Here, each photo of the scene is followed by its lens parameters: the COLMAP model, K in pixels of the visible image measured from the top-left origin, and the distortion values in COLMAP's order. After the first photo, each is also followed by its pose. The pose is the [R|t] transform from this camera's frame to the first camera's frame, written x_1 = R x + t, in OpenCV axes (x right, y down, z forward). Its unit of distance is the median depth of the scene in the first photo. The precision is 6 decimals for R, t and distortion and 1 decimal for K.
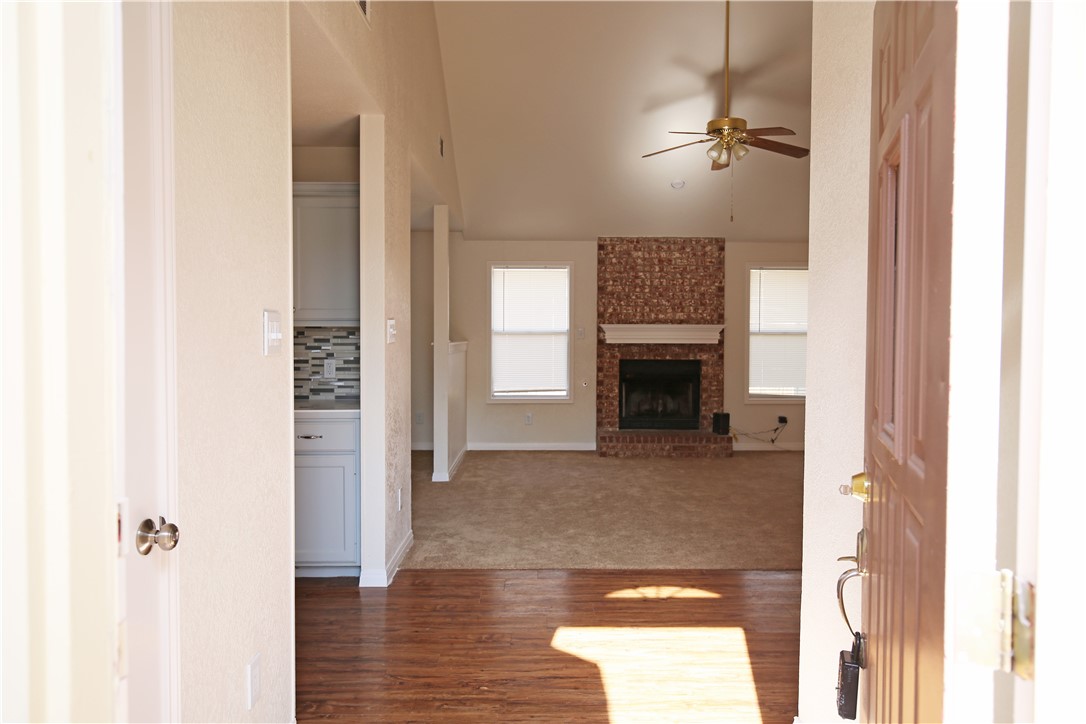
lens RADIAL K [[755.0, 0, 546.8], [0, 755.0, 358.3], [0, 0, 1]] dist [-0.000438, 0.000085]
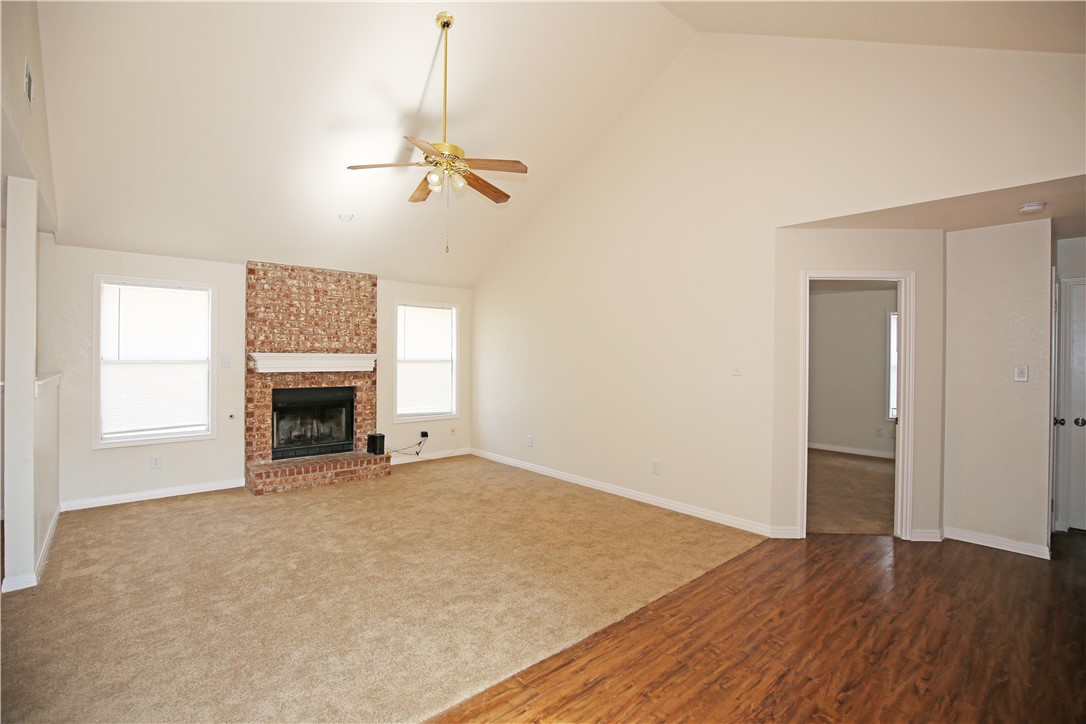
lens RADIAL K [[496.3, 0, 546.2], [0, 496.3, 357.8], [0, 0, 1]] dist [-0.037561, 0.006516]
pose [[0.754102, 0.000462, 0.656757, -0.052439], [0.015433, 0.999711, -0.018424, -0.021306], [-0.656575, 0.024029, 0.753877, 0.294227]]
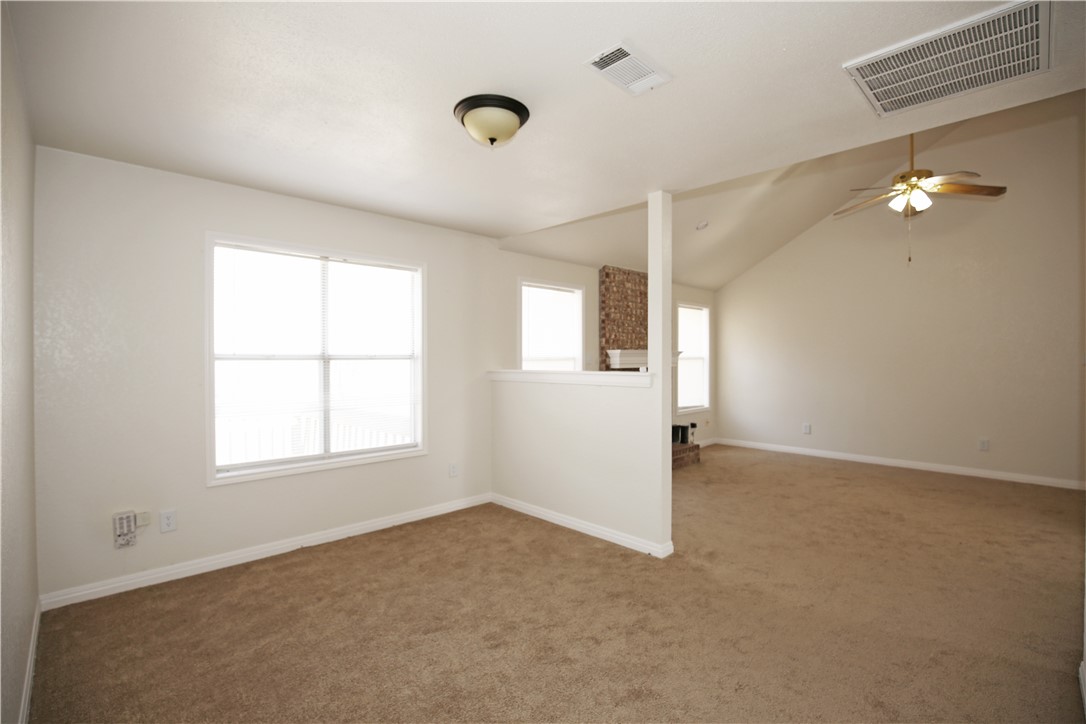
lens RADIAL K [[496.3, 0, 546.2], [0, 496.3, 357.8], [0, 0, 1]] dist [-0.037561, 0.006516]
pose [[0.725538, -0.003044, 0.688176, -0.451454], [0.029058, 0.999234, -0.026215, -0.019096], [-0.687569, 0.039017, 0.725070, 0.570199]]
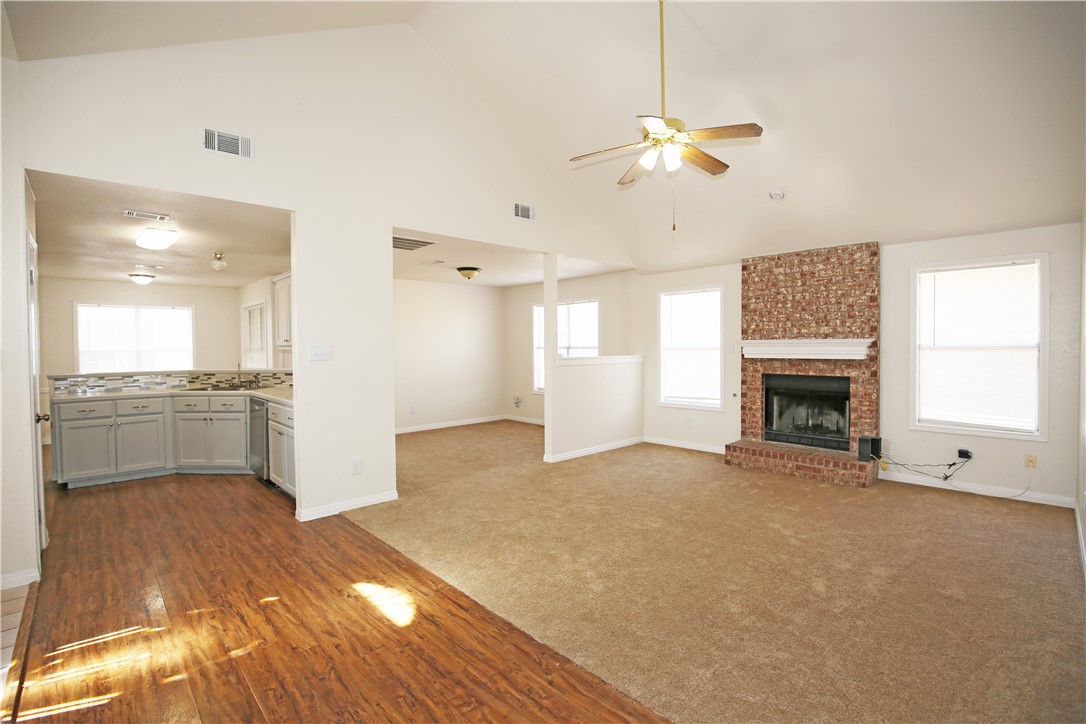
lens RADIAL K [[496.3, 0, 546.2], [0, 496.3, 357.8], [0, 0, 1]] dist [-0.037561, 0.006516]
pose [[0.681931, 0.009304, -0.731358, 0.390806], [-0.014209, 0.999899, -0.000528, -0.015615], [0.731279, 0.010752, 0.681994, 0.319791]]
